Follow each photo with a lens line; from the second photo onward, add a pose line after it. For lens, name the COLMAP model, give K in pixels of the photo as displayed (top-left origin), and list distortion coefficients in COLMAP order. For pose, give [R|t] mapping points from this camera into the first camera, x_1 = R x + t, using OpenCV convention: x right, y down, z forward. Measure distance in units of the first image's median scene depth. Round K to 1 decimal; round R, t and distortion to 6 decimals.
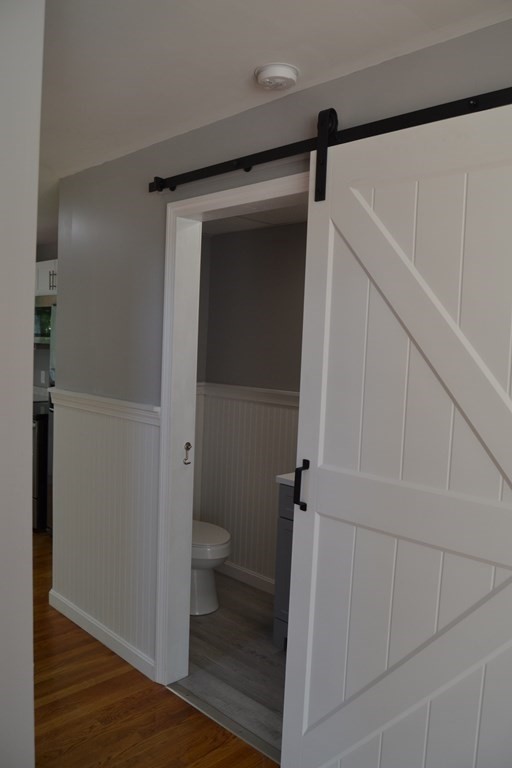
lens RADIAL K [[605.1, 0, 253.7], [0, 605.1, 384.5], [0, 0, 1]] dist [-0.091221, 0.030066]
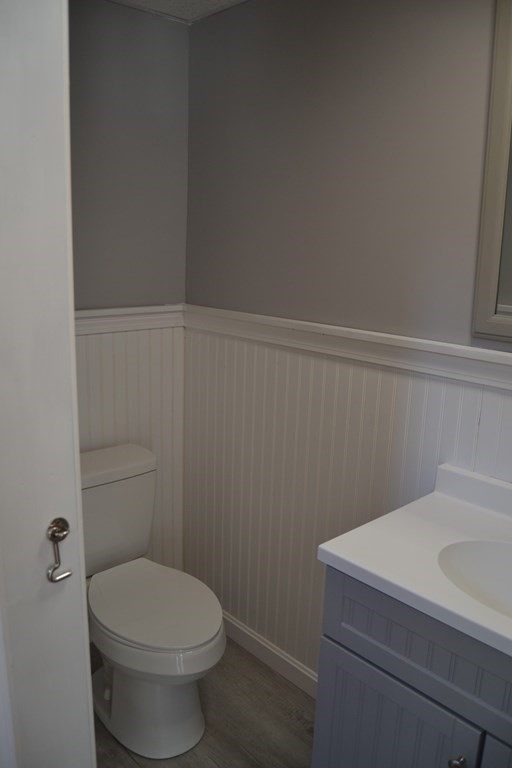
lens RADIAL K [[605.1, 0, 256.2], [0, 605.1, 384.5], [0, 0, 1]] dist [-0.091221, 0.030066]
pose [[0.999149, -0.003872, -0.041059, 0.017774], [0.010219, 0.987779, 0.155524, -0.036150], [0.039955, -0.155811, 0.986978, 0.959835]]
